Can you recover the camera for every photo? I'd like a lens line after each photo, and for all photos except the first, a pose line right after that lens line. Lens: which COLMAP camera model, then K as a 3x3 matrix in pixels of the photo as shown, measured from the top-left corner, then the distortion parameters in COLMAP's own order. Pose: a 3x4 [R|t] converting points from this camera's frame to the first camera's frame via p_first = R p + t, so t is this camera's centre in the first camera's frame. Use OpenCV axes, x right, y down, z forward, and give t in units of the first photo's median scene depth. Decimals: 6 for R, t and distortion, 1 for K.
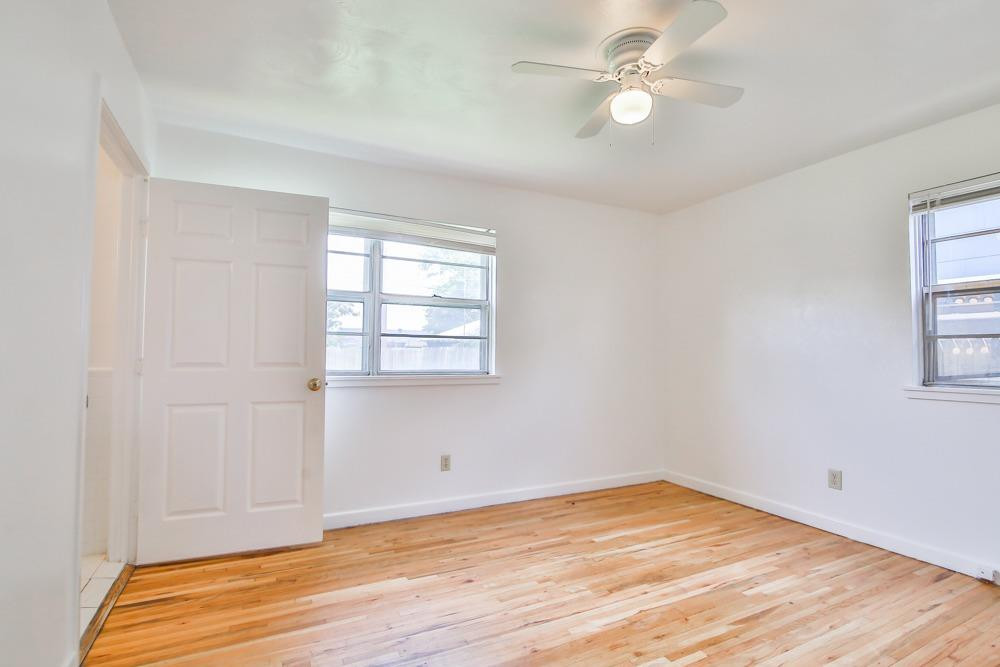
lens RADIAL K [[479.3, 0, 500.0], [0, 479.3, 333.5], [0, 0, 1]] dist [-0.003171, -0.002112]
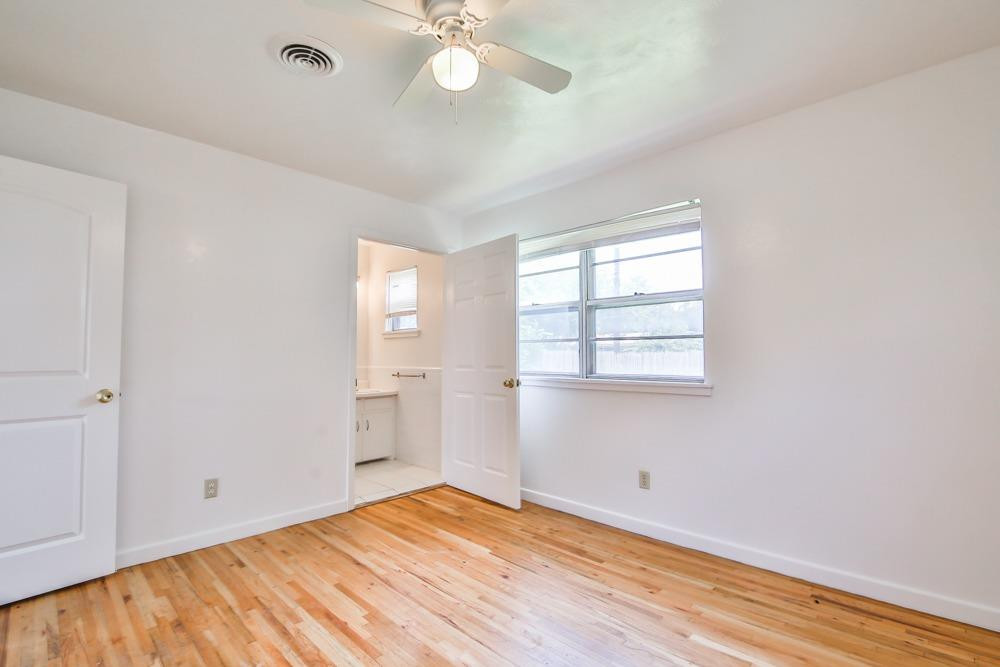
lens RADIAL K [[470.5, 0, 500.0], [0, 470.5, 333.5], [0, 0, 1]] dist [0.000143, -0.013885]
pose [[0.311062, -0.053683, -0.948872, 0.760394], [0.048650, 0.997994, -0.040513, 0.024571], [0.949143, -0.033561, 0.313050, 0.560059]]
